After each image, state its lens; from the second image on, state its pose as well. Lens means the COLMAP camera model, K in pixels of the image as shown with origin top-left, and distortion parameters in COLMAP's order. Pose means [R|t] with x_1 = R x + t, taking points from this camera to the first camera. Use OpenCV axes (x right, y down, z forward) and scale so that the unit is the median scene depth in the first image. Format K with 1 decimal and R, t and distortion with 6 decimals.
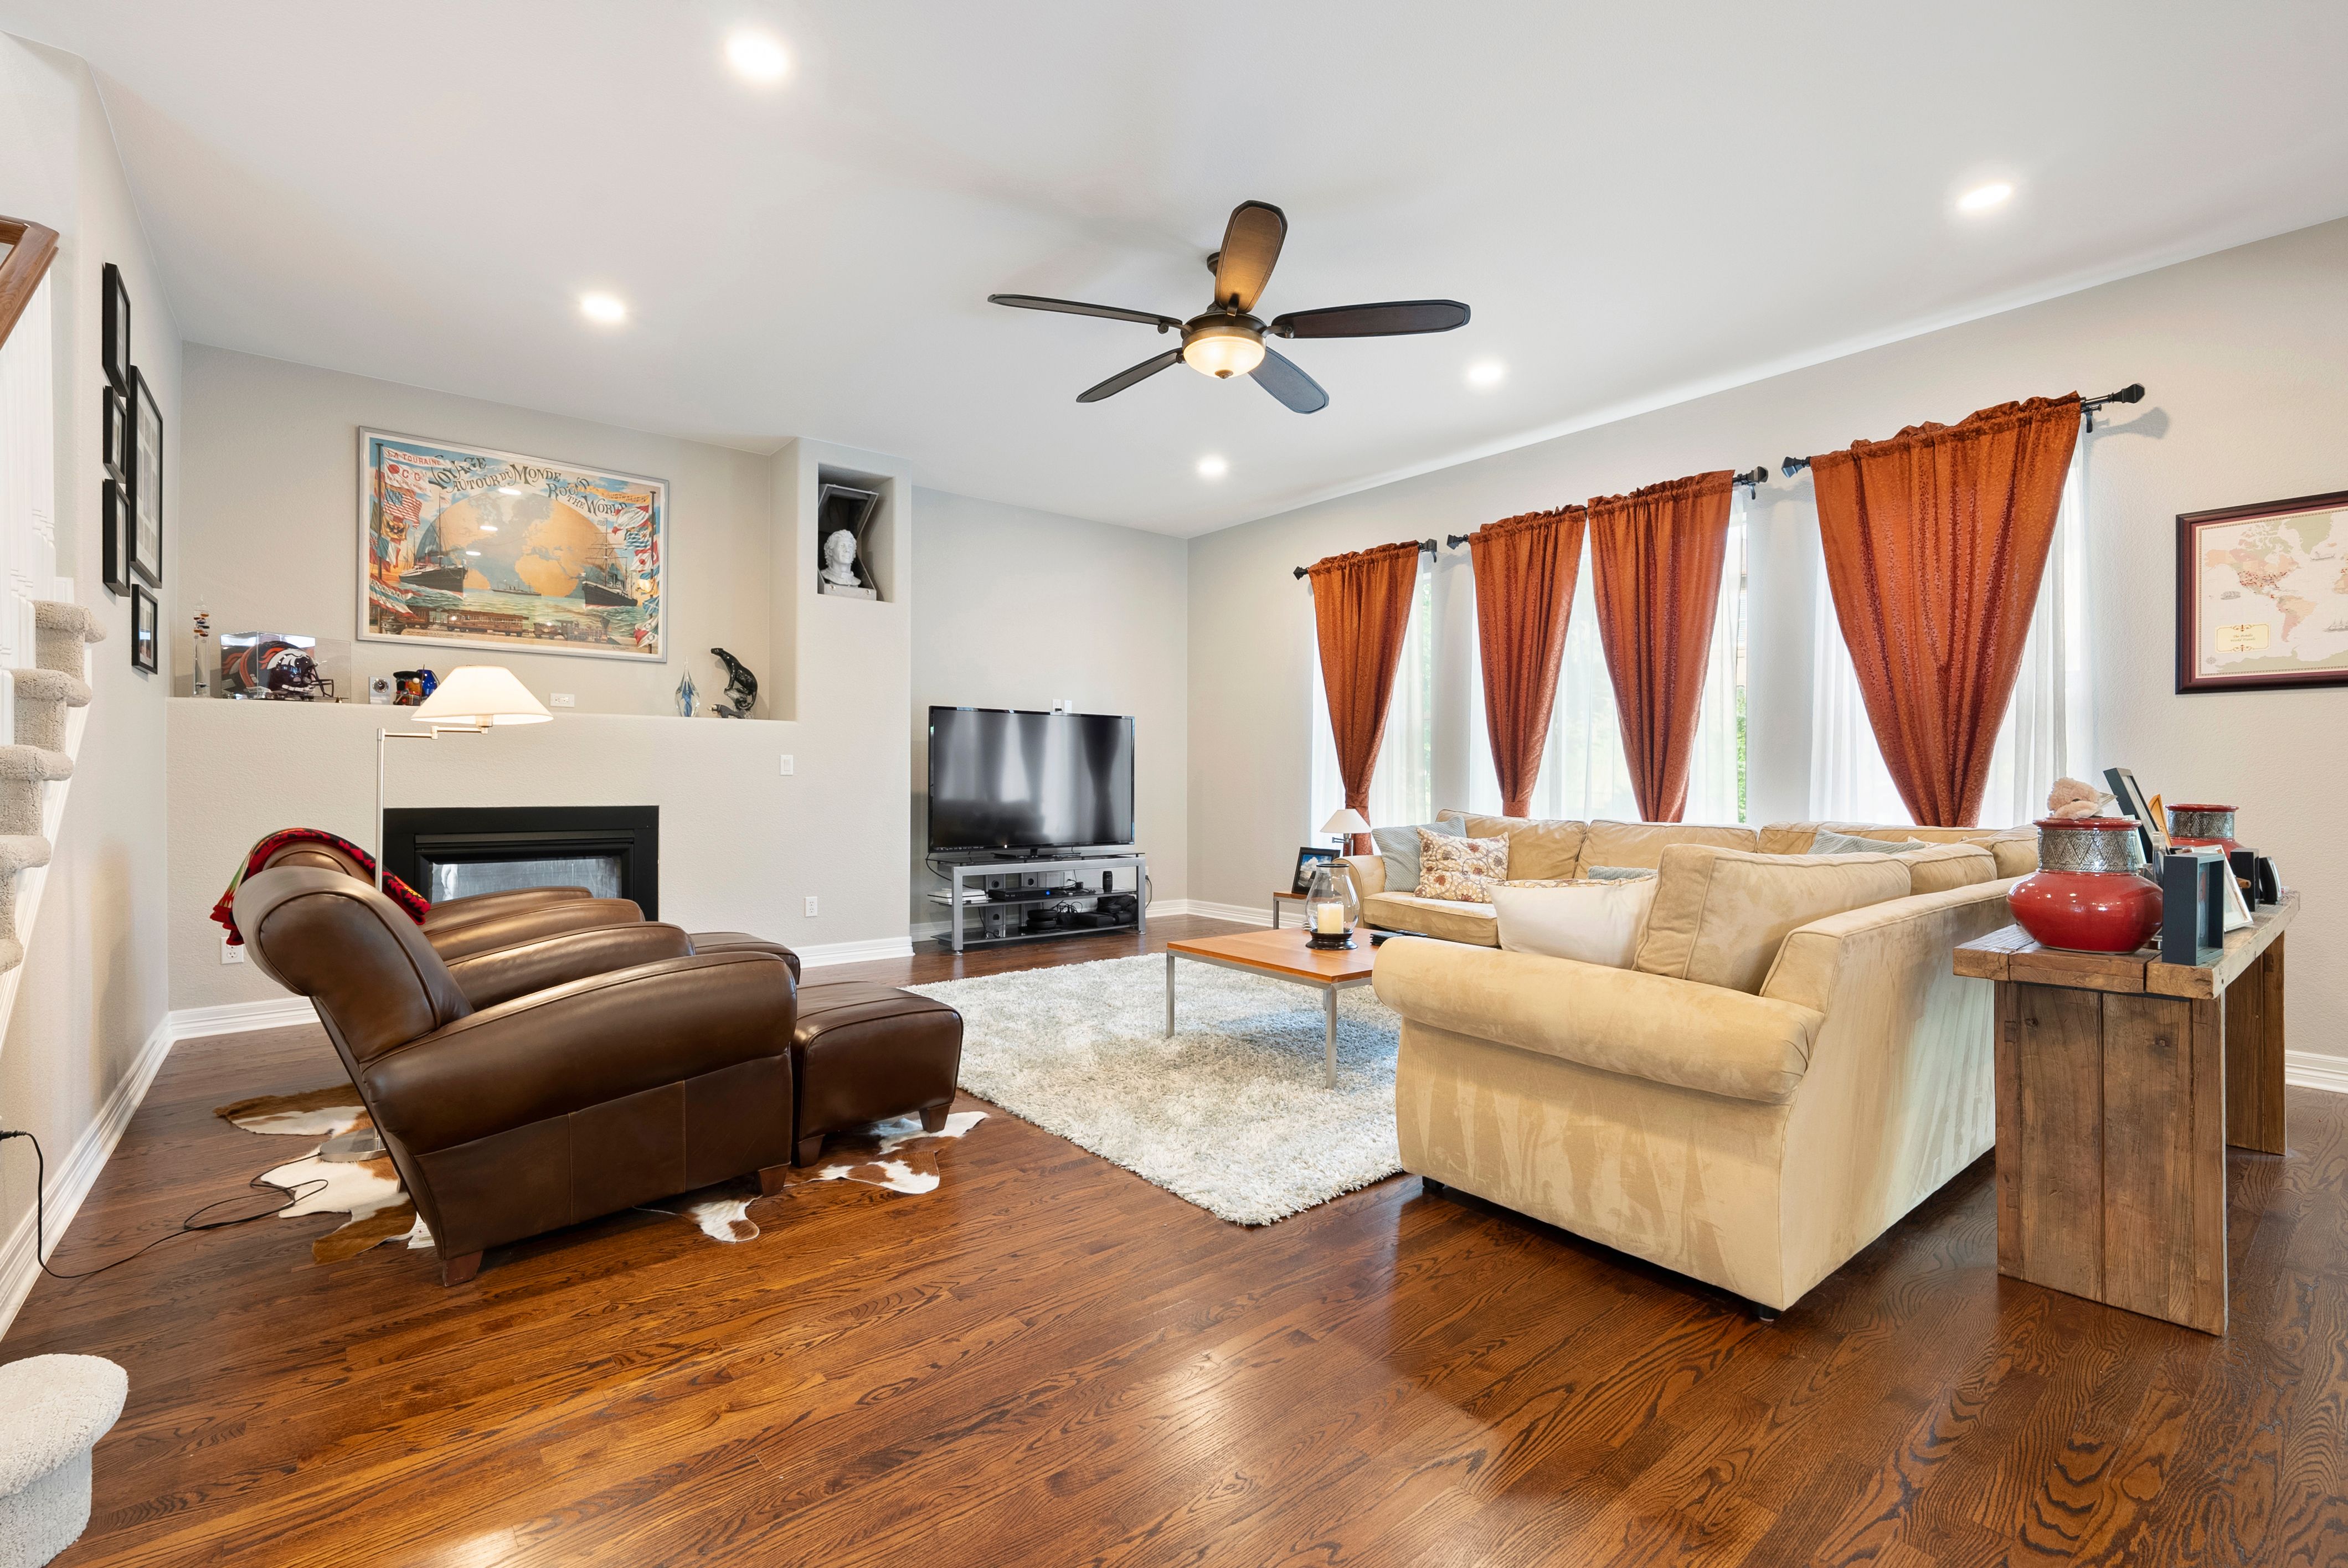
lens RADIAL K [[1024.9, 0, 1163.9], [0, 1024.9, 784.3], [0, 0, 1]] dist [-0.002158, 0.000250]
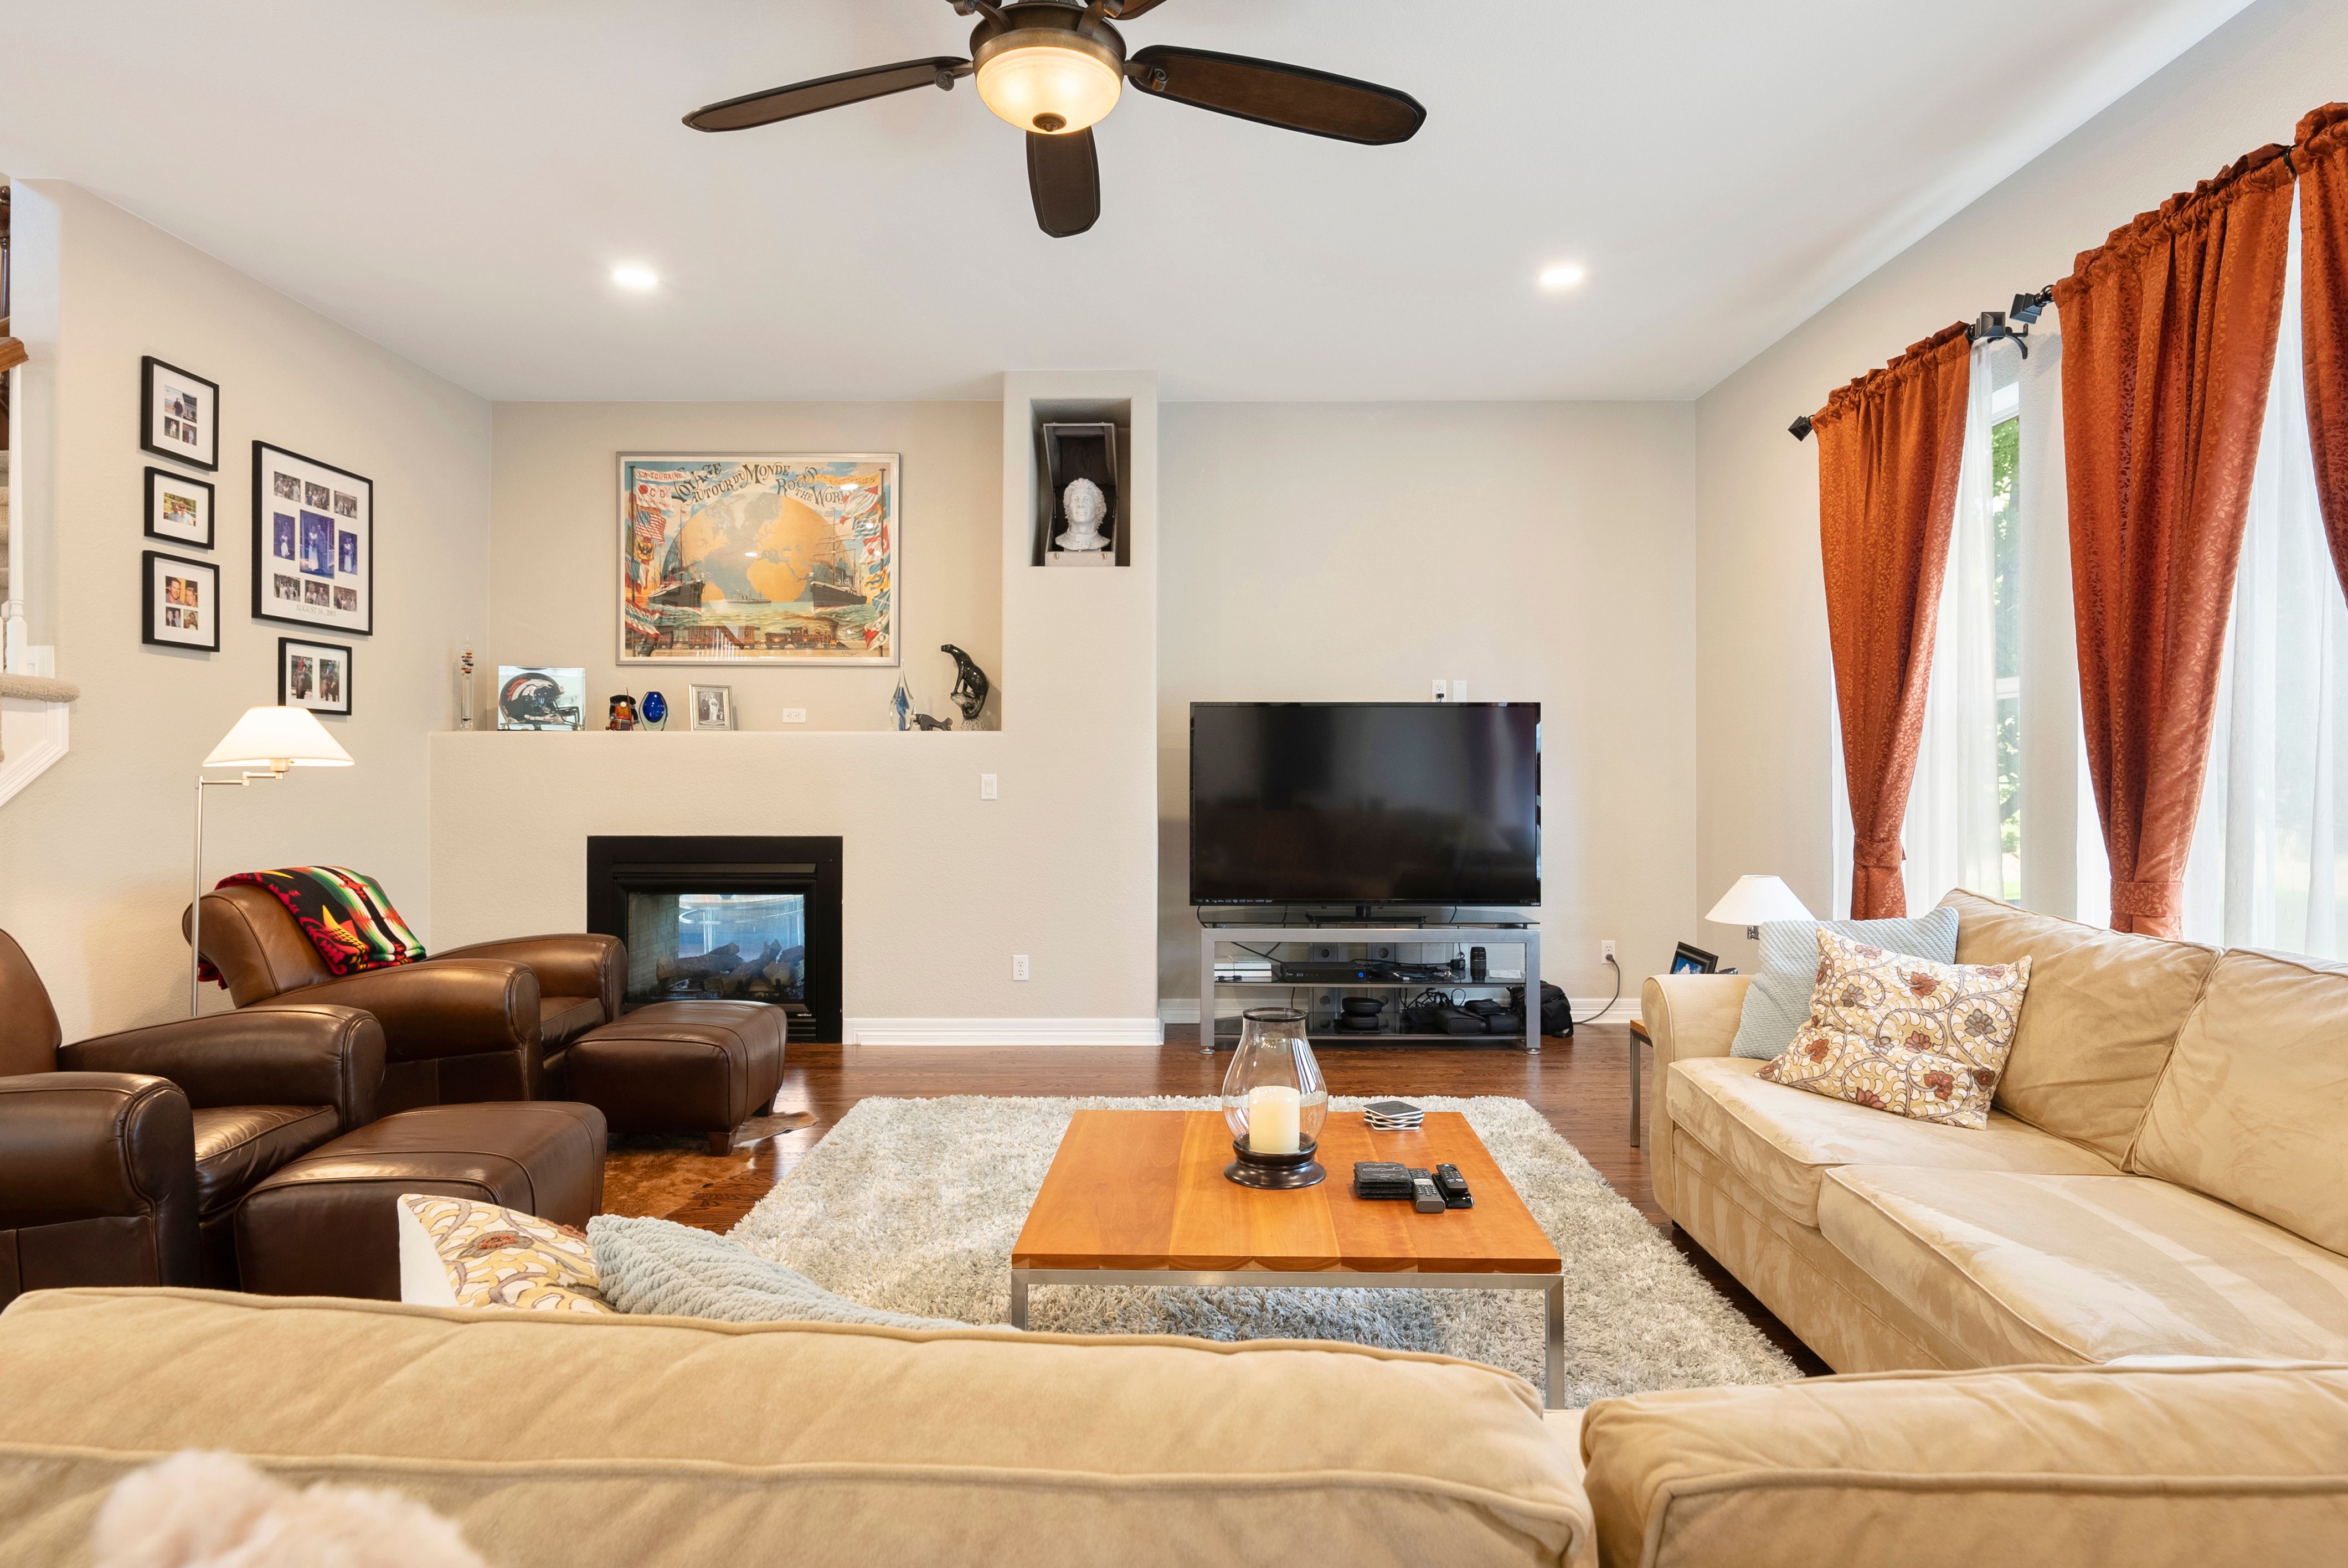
lens RADIAL K [[1256.8, 0, 1188.7], [0, 1256.8, 765.1], [0, 0, 1]] dist [0.002774, -0.001174]
pose [[0.776675, -0.005776, -0.629875, 0.376180], [0.001260, 0.999970, -0.007616, -0.028741], [0.629900, 0.005122, 0.776659, 0.350020]]
